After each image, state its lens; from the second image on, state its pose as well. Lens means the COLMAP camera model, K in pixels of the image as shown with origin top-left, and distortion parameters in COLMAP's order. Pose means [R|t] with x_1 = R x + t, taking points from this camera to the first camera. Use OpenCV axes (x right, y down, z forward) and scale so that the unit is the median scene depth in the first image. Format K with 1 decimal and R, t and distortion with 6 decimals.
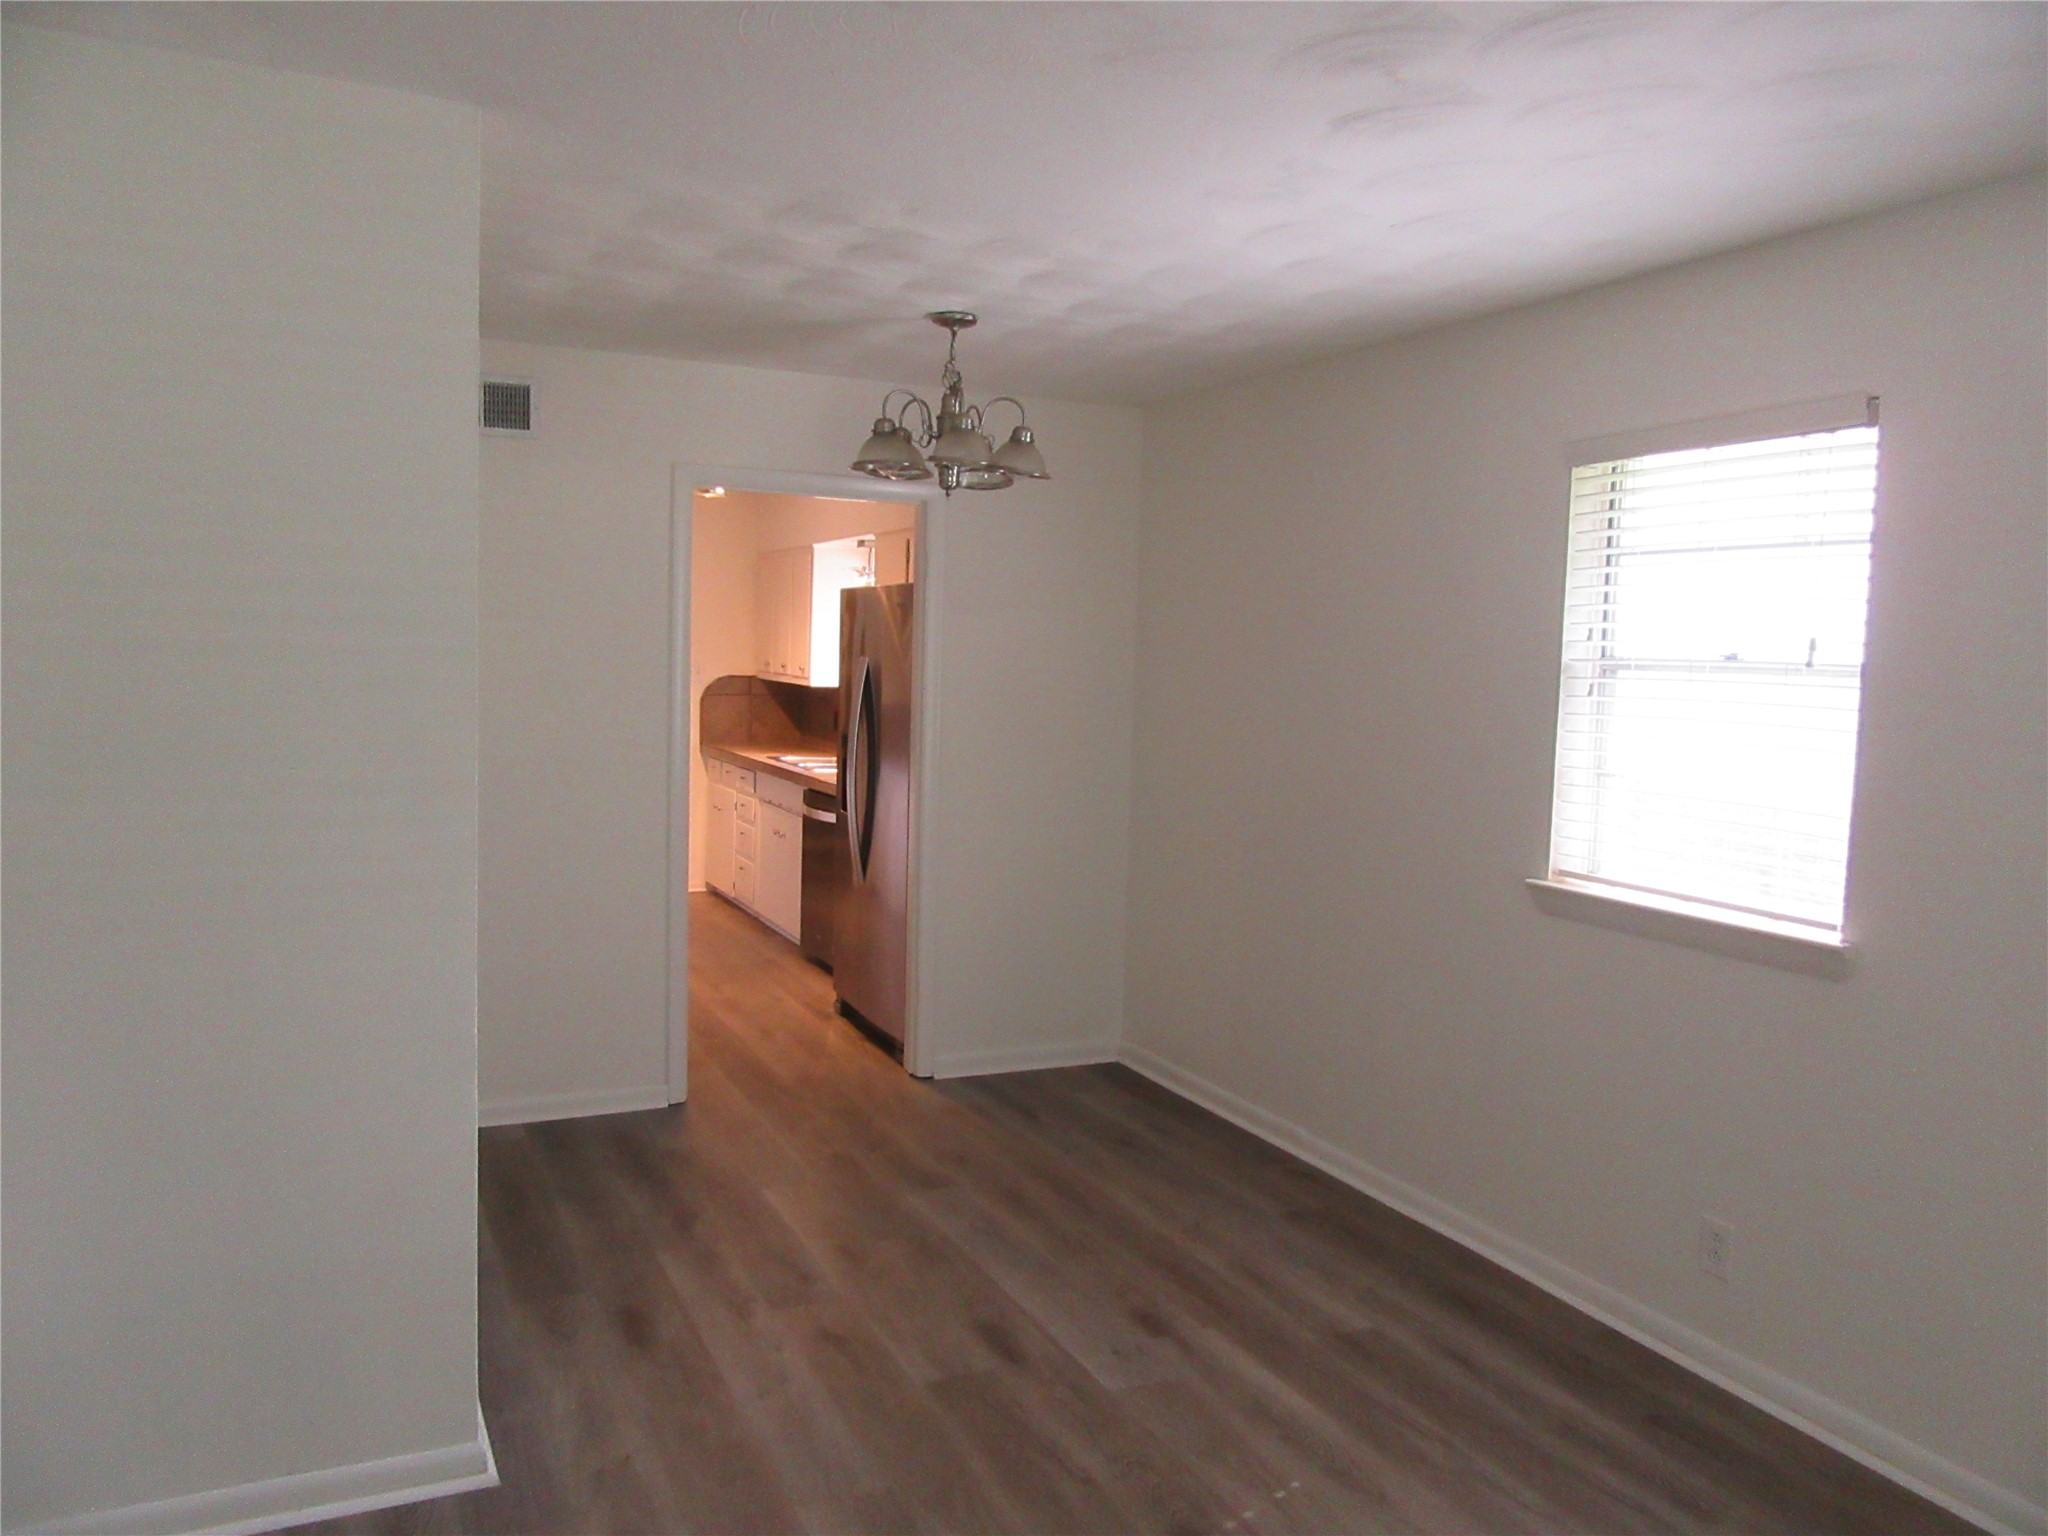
lens RADIAL K [[1518.2, 0, 1024.0], [0, 1518.2, 768.0], [0, 0, 1]] dist [-0.024101, 0.029639]
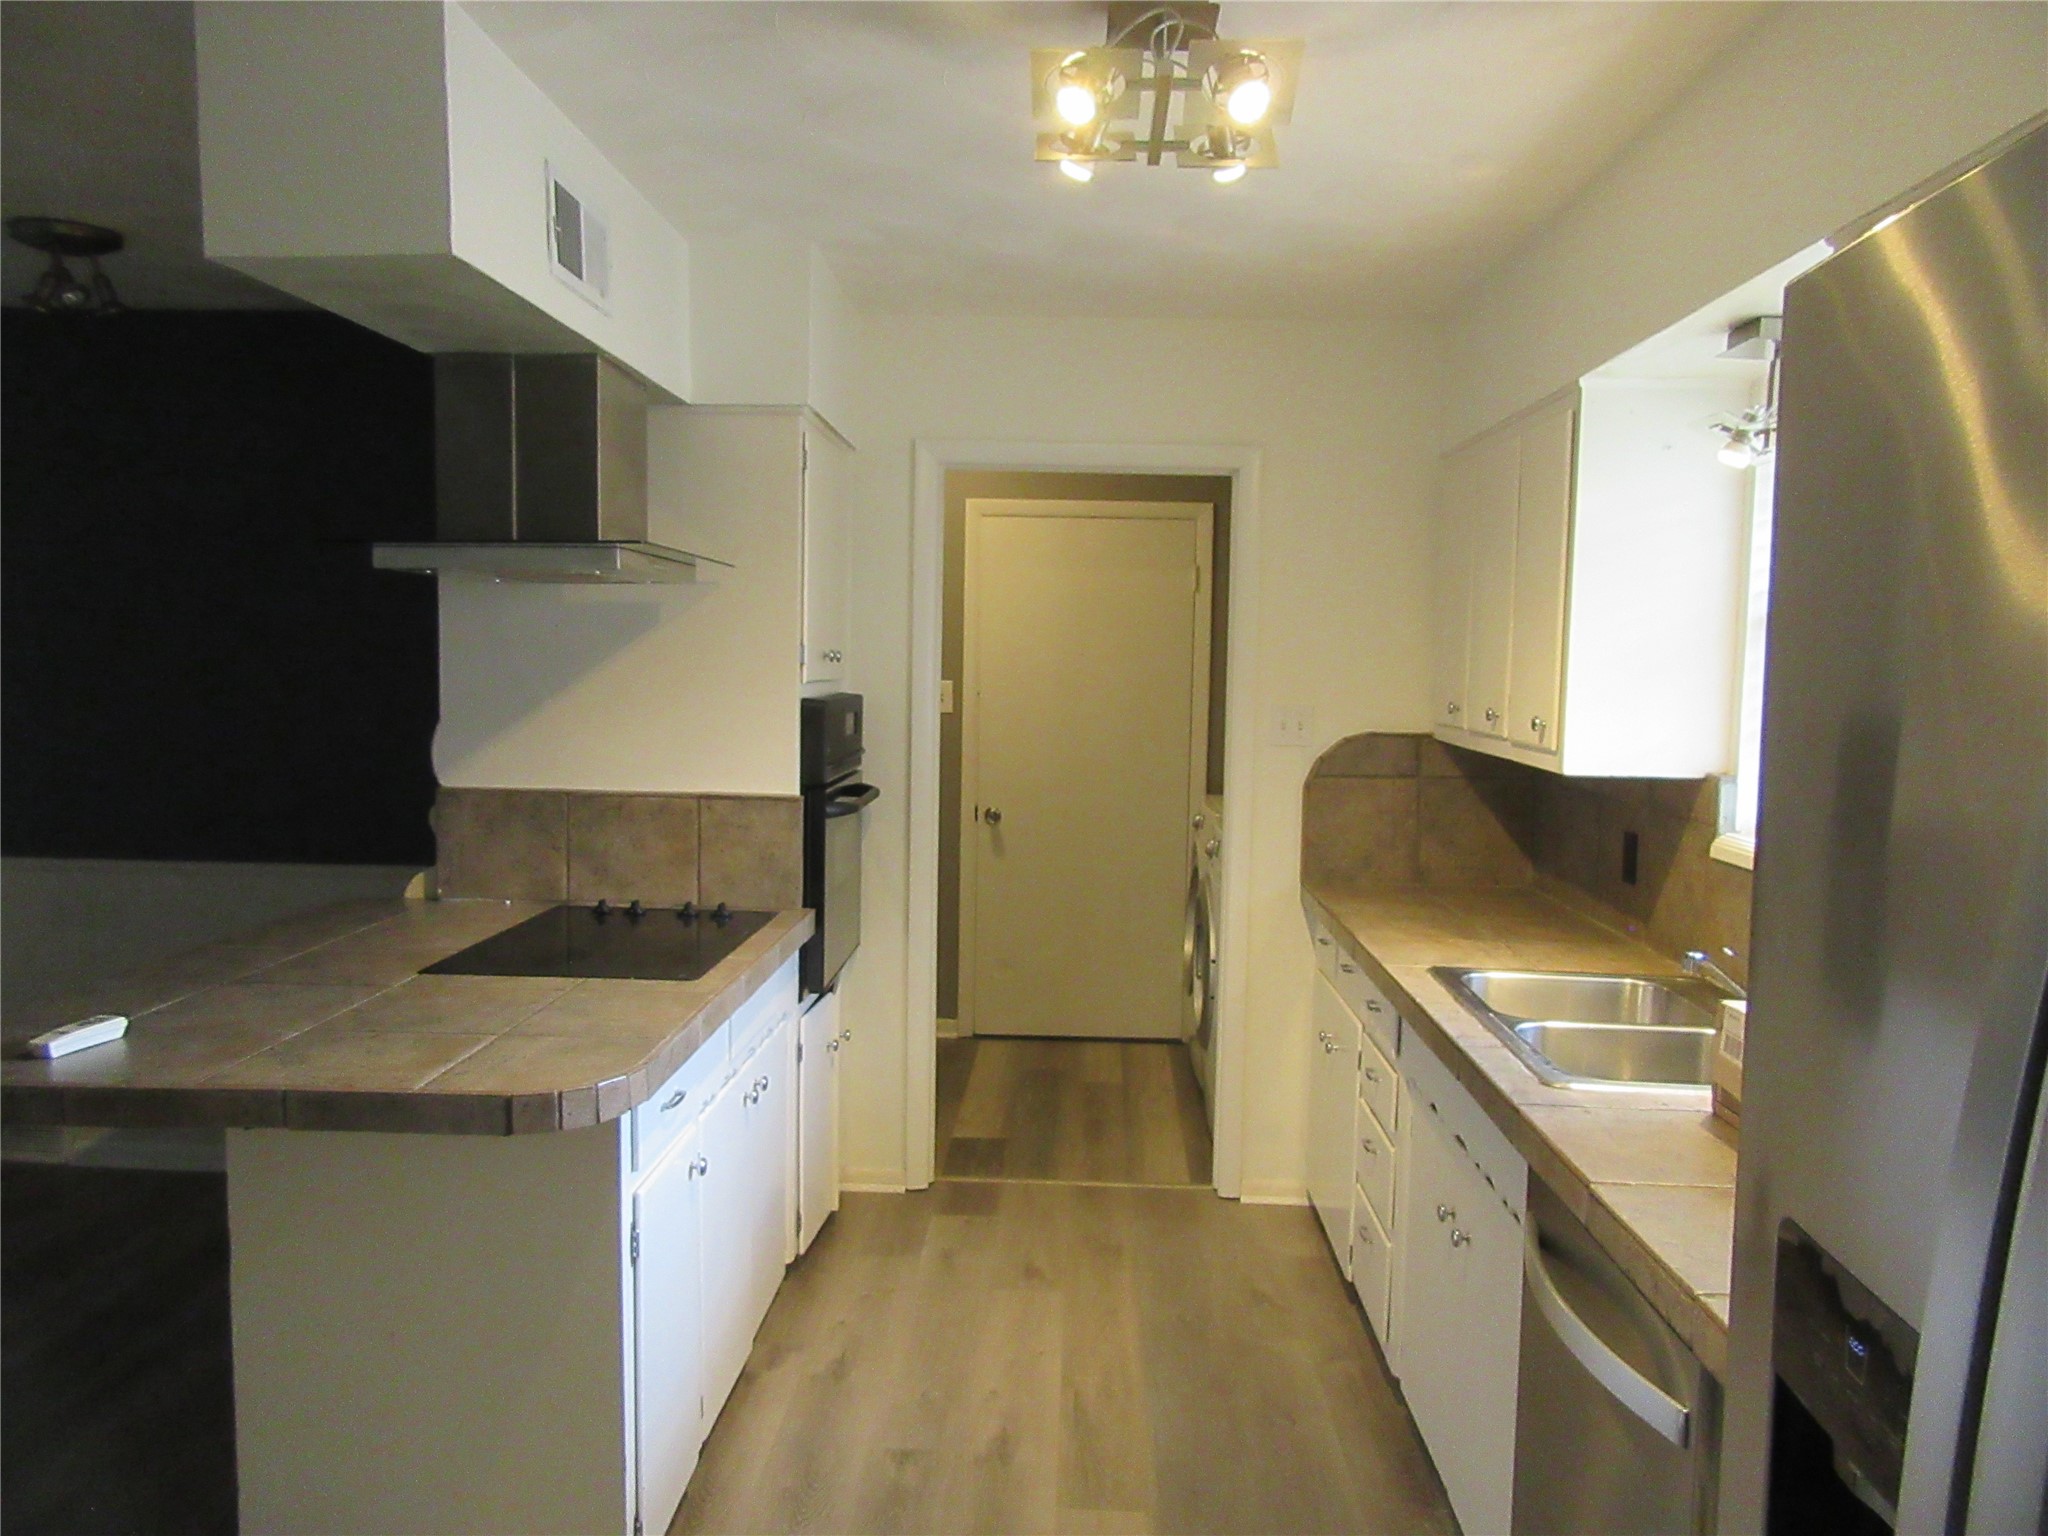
lens RADIAL K [[1518.2, 0, 1024.0], [0, 1518.2, 768.0], [0, 0, 1]] dist [-0.024101, 0.029639]
pose [[0.887682, 0.020230, -0.460013, -0.079370], [-0.028193, 0.999548, -0.010447, -0.043028], [0.459593, 0.022243, 0.887851, 0.556023]]
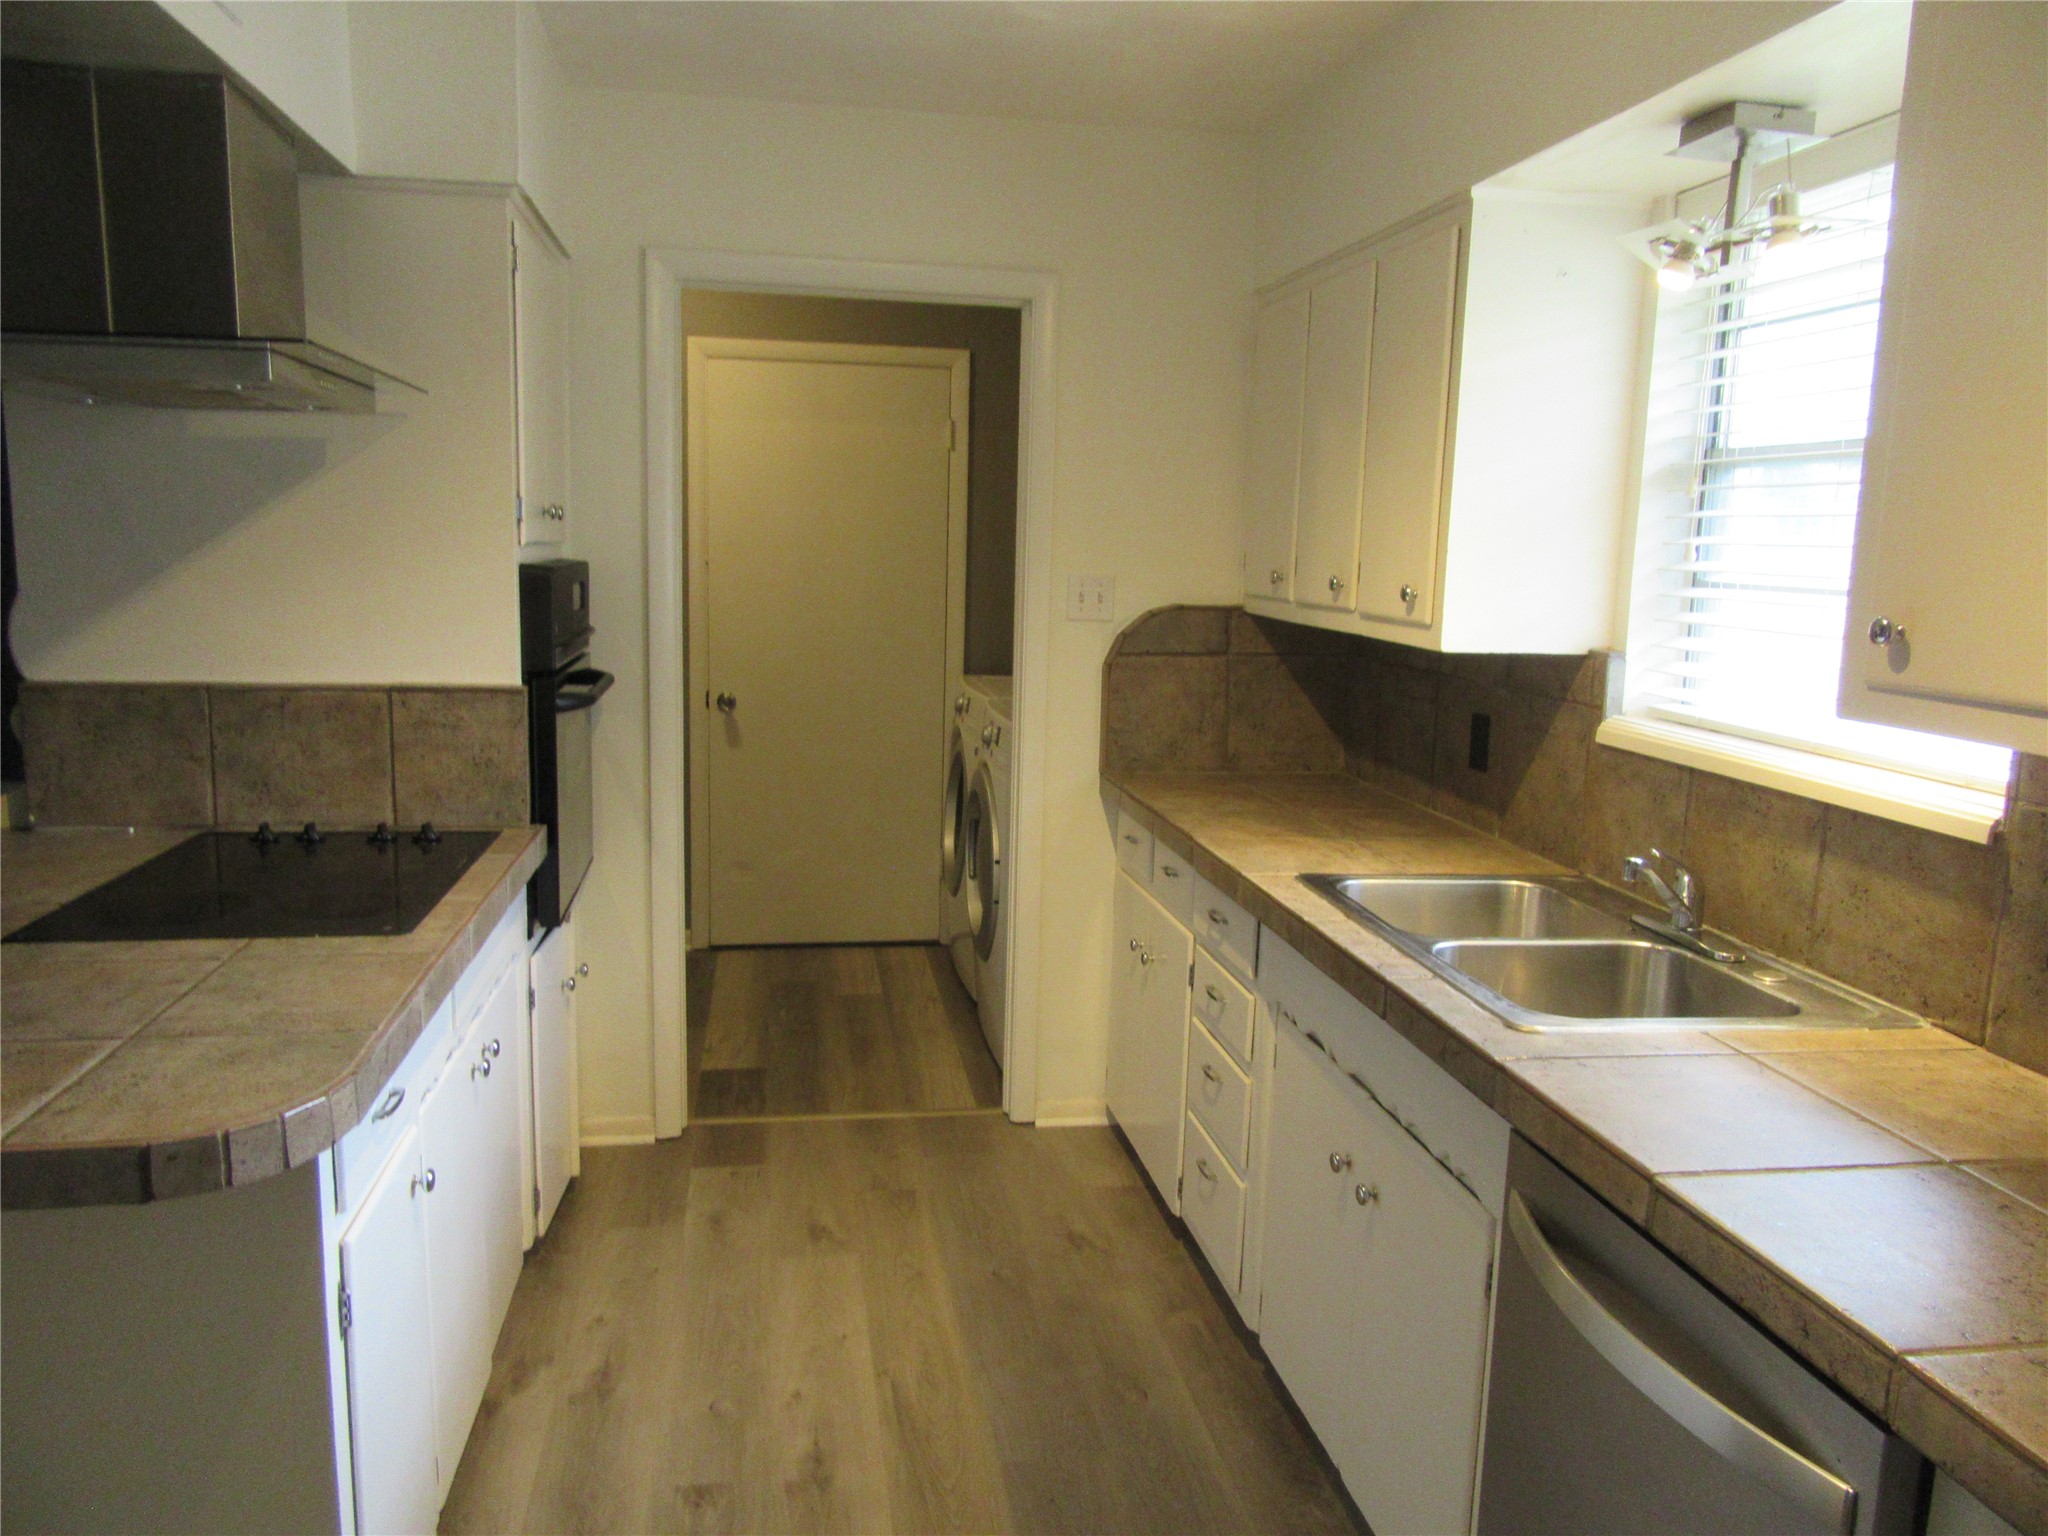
lens RADIAL K [[1518.2, 0, 1024.0], [0, 1518.2, 768.0], [0, 0, 1]] dist [-0.024101, 0.029639]
pose [[0.962993, 0.034189, -0.267350, -0.124136], [-0.017096, 0.997673, 0.066004, -0.043859], [0.268985, -0.058990, 0.961336, 0.600487]]
